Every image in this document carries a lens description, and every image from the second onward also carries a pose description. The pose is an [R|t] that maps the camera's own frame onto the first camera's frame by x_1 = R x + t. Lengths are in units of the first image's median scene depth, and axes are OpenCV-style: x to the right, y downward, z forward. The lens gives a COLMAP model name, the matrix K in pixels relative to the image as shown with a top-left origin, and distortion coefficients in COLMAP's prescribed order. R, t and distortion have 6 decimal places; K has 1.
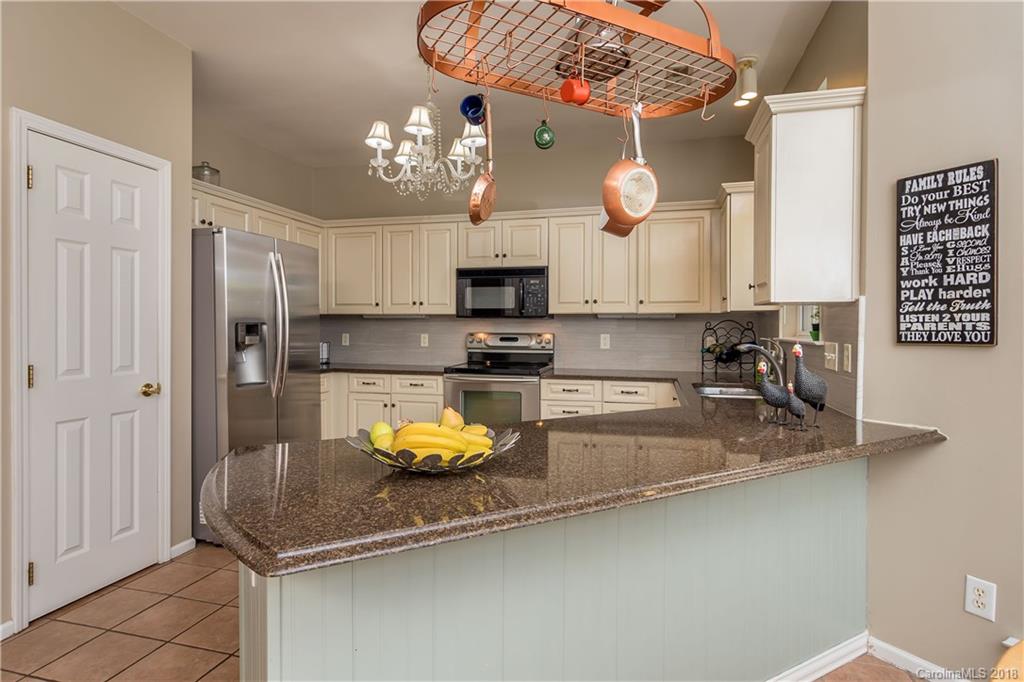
lens RADIAL K [[551.3, 0, 513.1], [0, 551.3, 333.5], [0, 0, 1]] dist [0.001307, 0.001247]
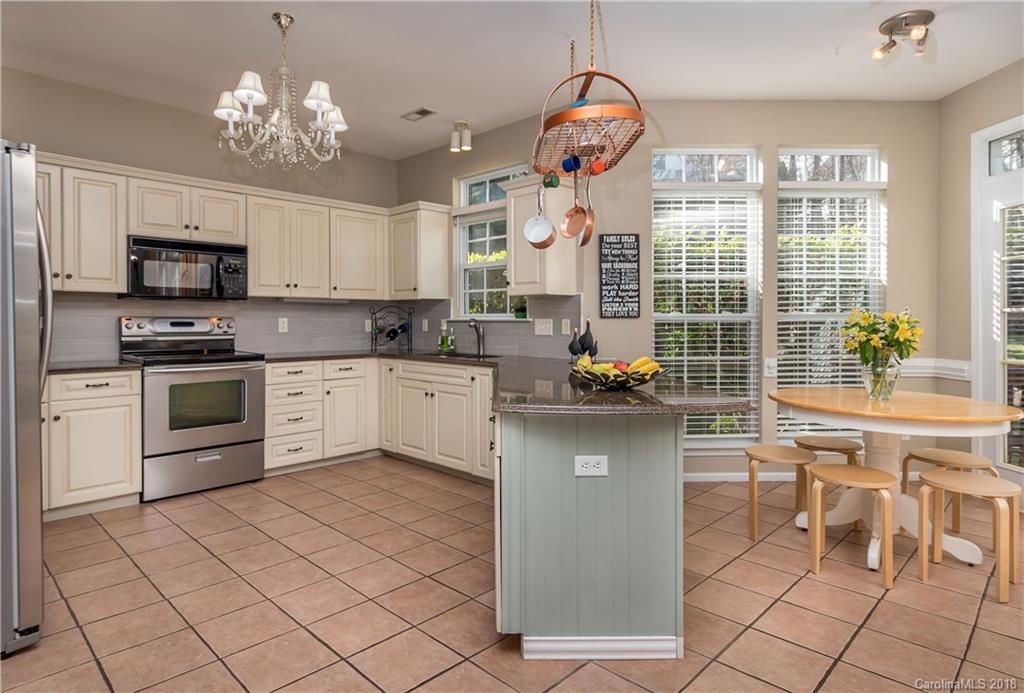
lens RADIAL K [[551.3, 0, 510.4], [0, 551.3, 322.5], [0, 0, 1]] dist [0.001307, 0.001247]
pose [[0.499286, -0.008825, 0.866392, -1.191362], [0.010879, 0.999933, 0.003915, 0.024495], [-0.866369, 0.007471, 0.499348, 0.307505]]
